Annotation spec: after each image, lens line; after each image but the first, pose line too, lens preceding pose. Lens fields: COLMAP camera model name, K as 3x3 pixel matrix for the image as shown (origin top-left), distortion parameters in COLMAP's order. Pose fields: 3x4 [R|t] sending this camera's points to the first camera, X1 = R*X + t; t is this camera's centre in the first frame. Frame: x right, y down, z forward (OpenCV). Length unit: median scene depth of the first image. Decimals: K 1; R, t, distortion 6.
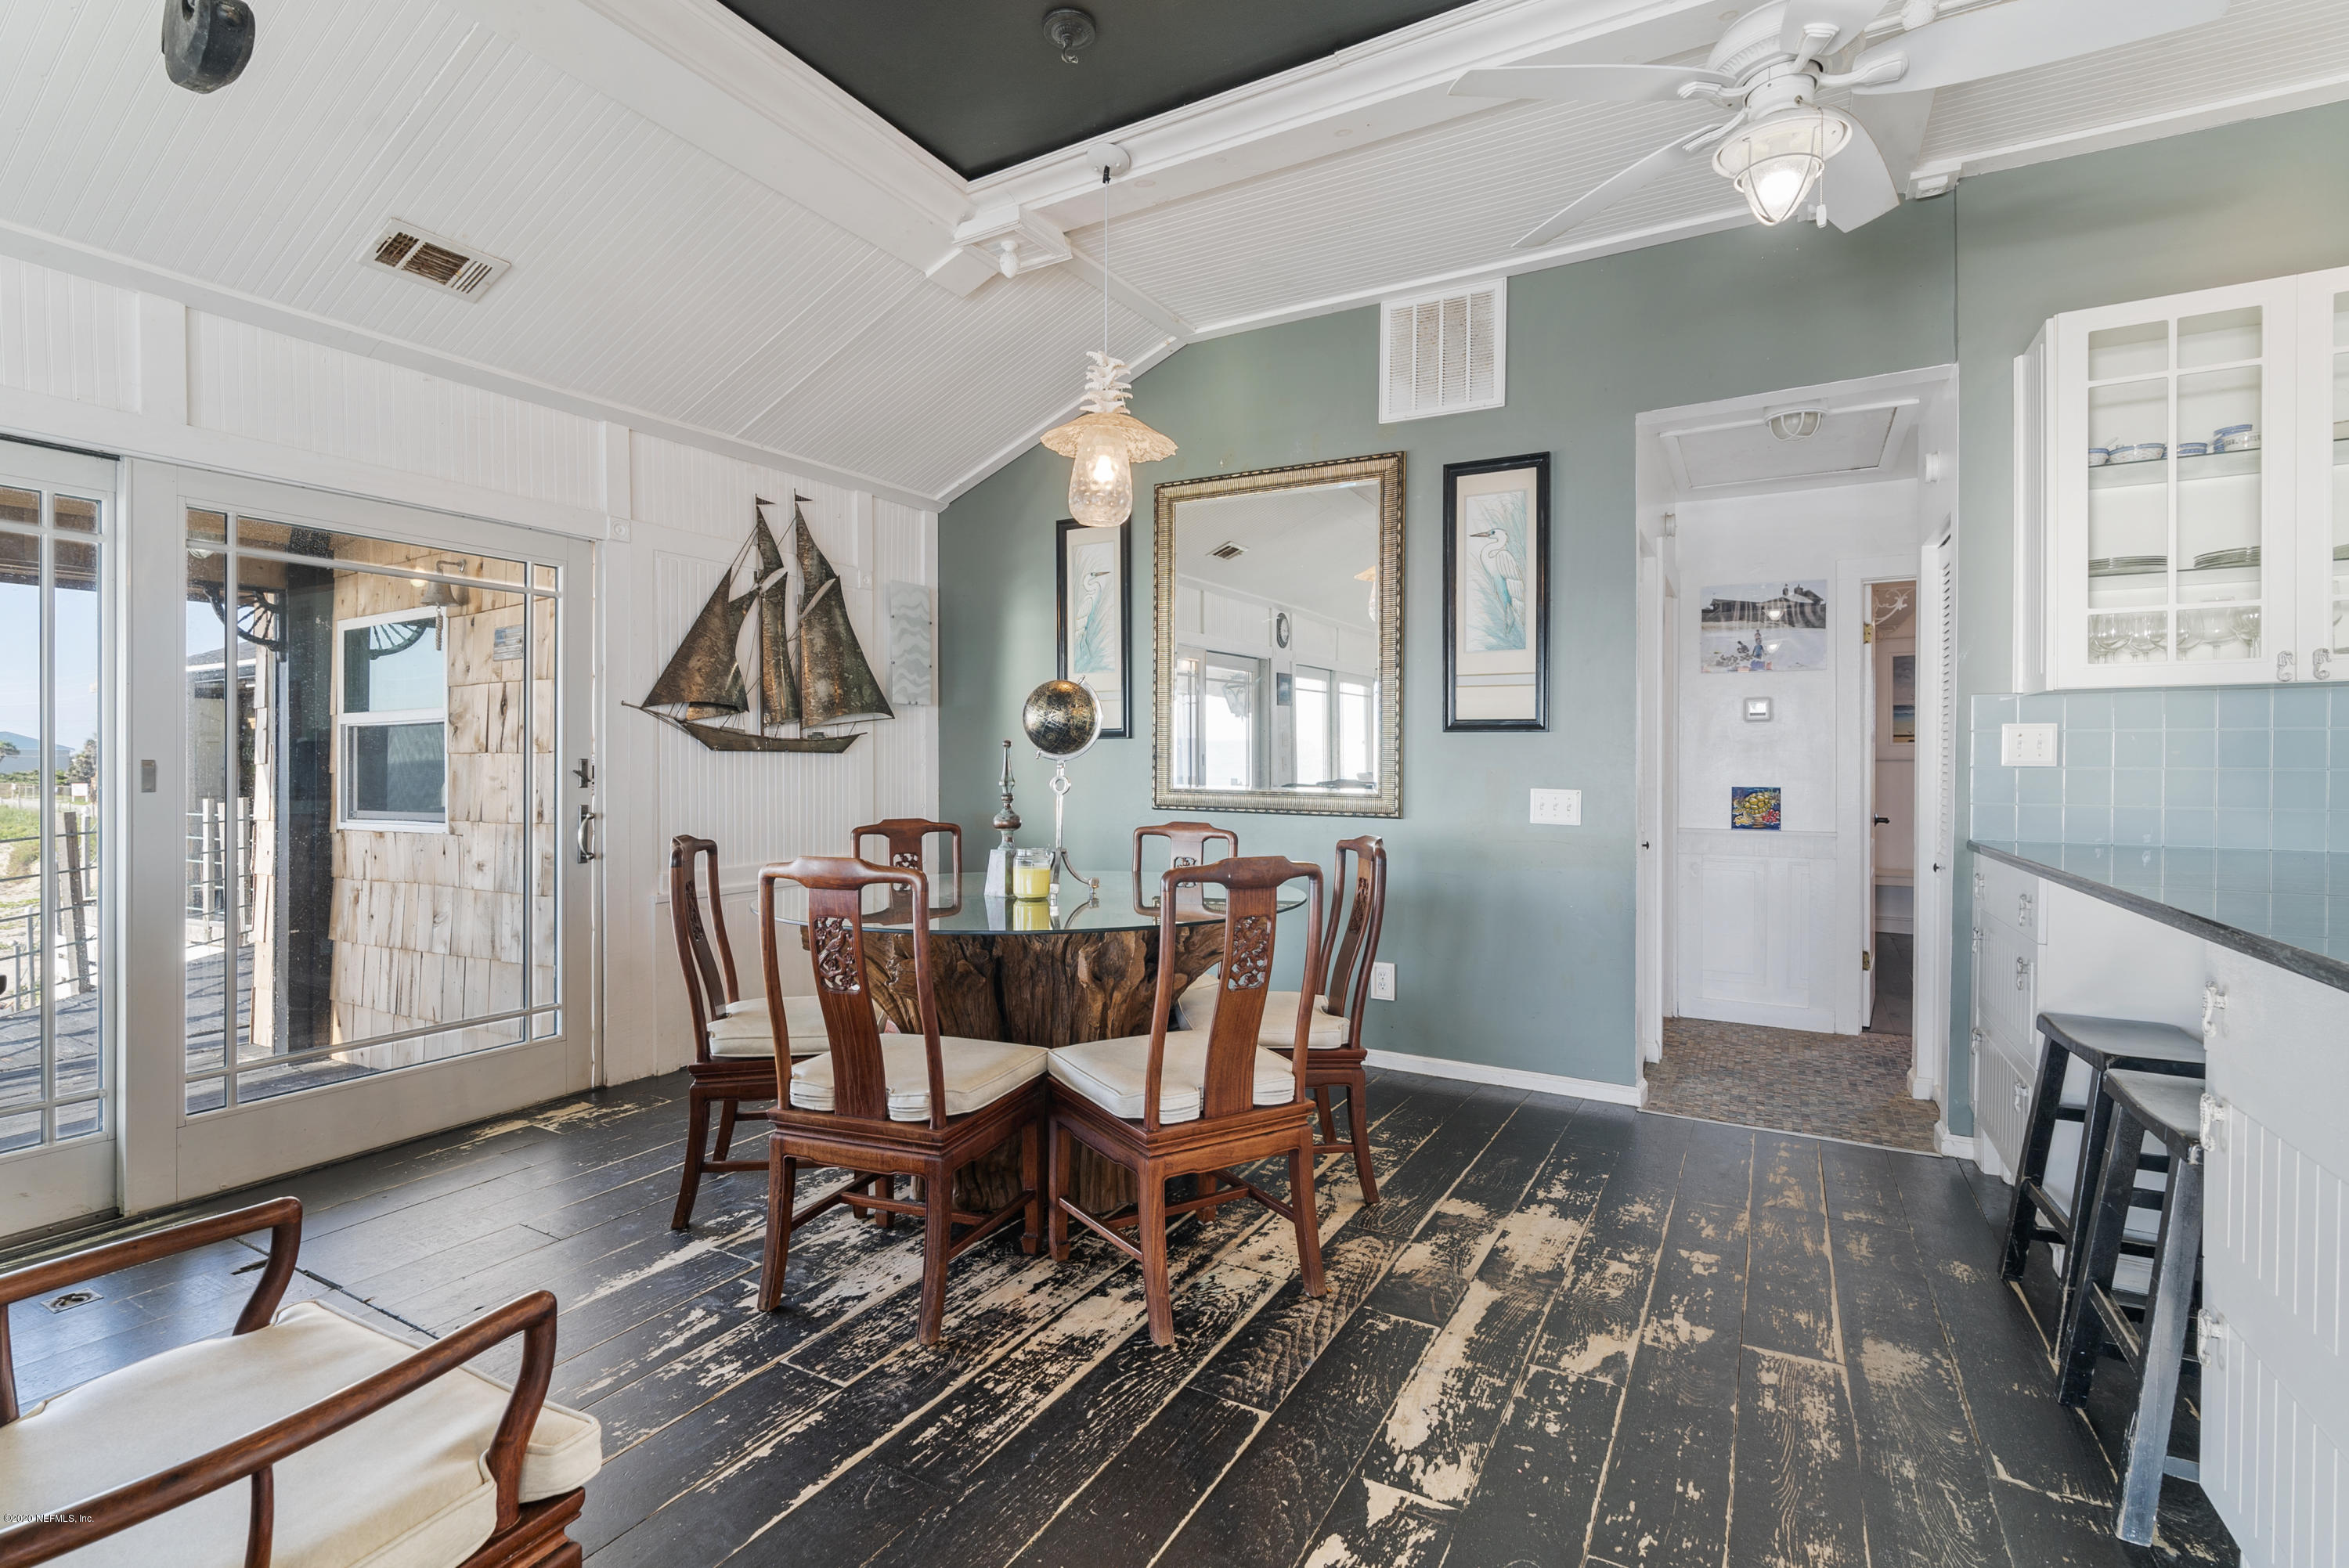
lens RADIAL K [[1076.4, 0, 1161.4], [0, 1076.4, 766.5], [0, 0, 1]] dist [-0.001197, 0.000598]
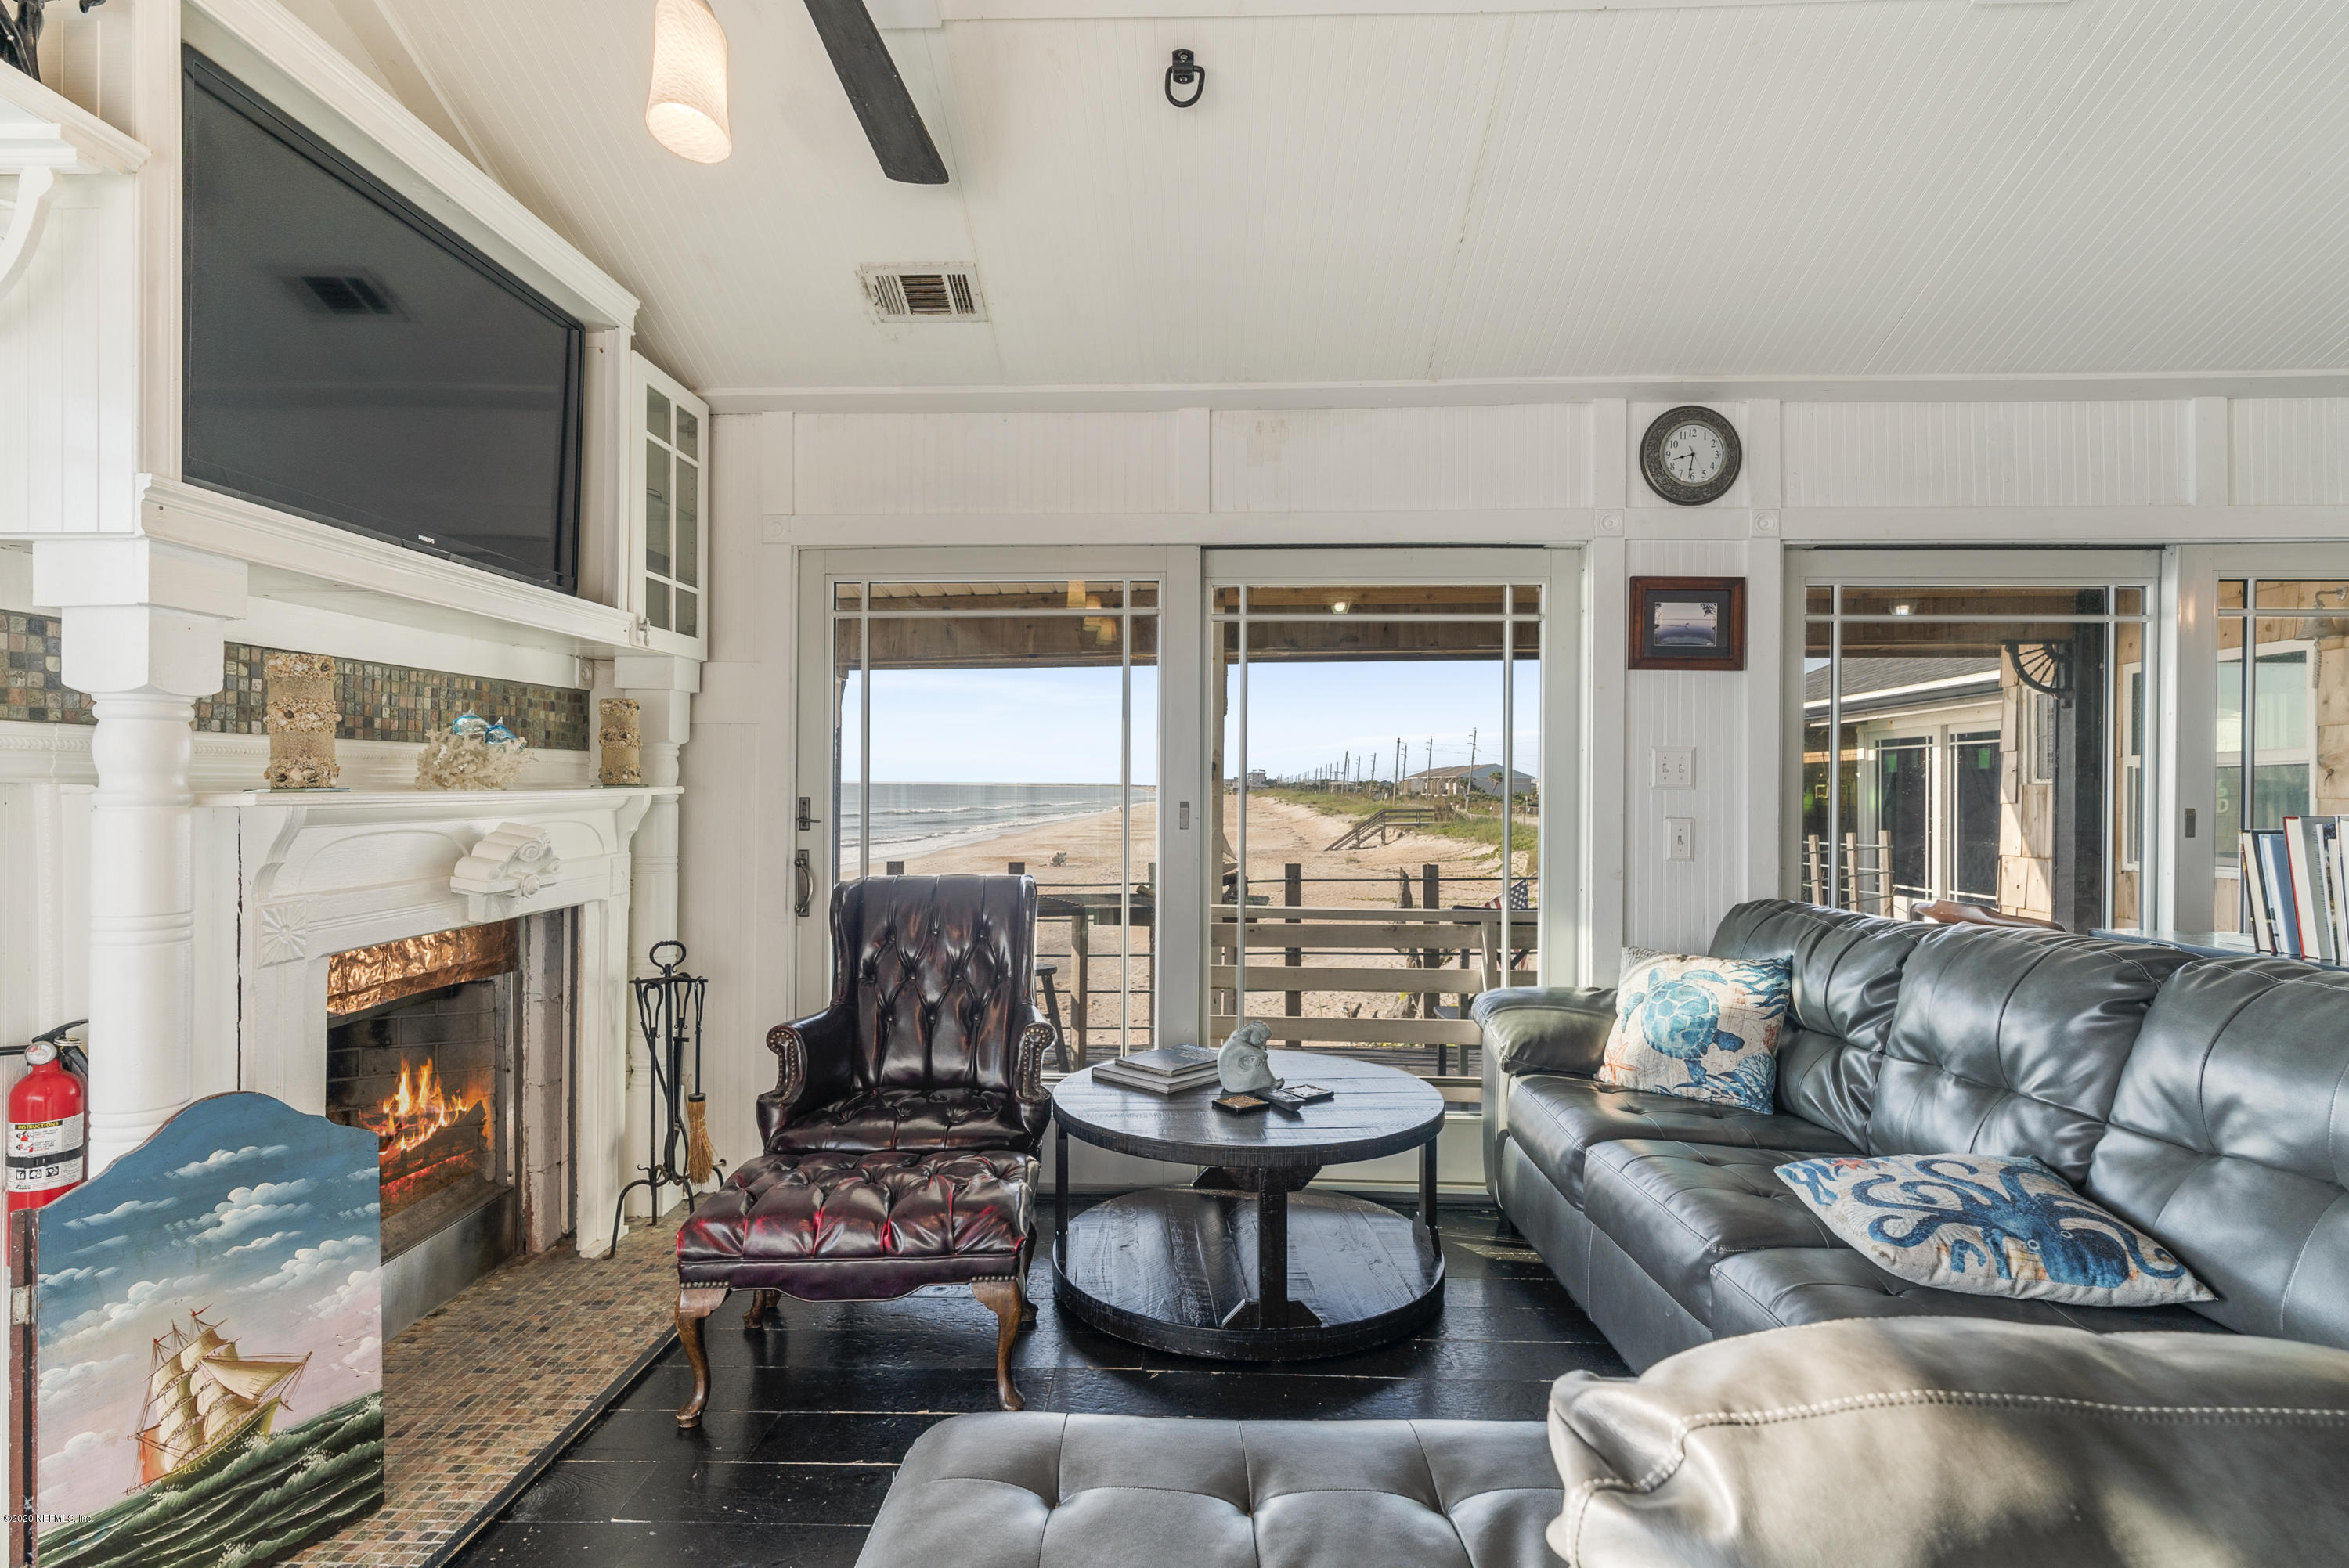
lens RADIAL K [[1165.8, 0, 1163.8], [0, 1165.8, 791.7], [0, 0, 1]] dist [-0.018562, 0.007784]
pose [[0.460533, 0.004808, -0.887630, -0.254583], [-0.009570, 0.999954, 0.000451, -0.009664], [0.887591, 0.008287, 0.460558, -0.377342]]
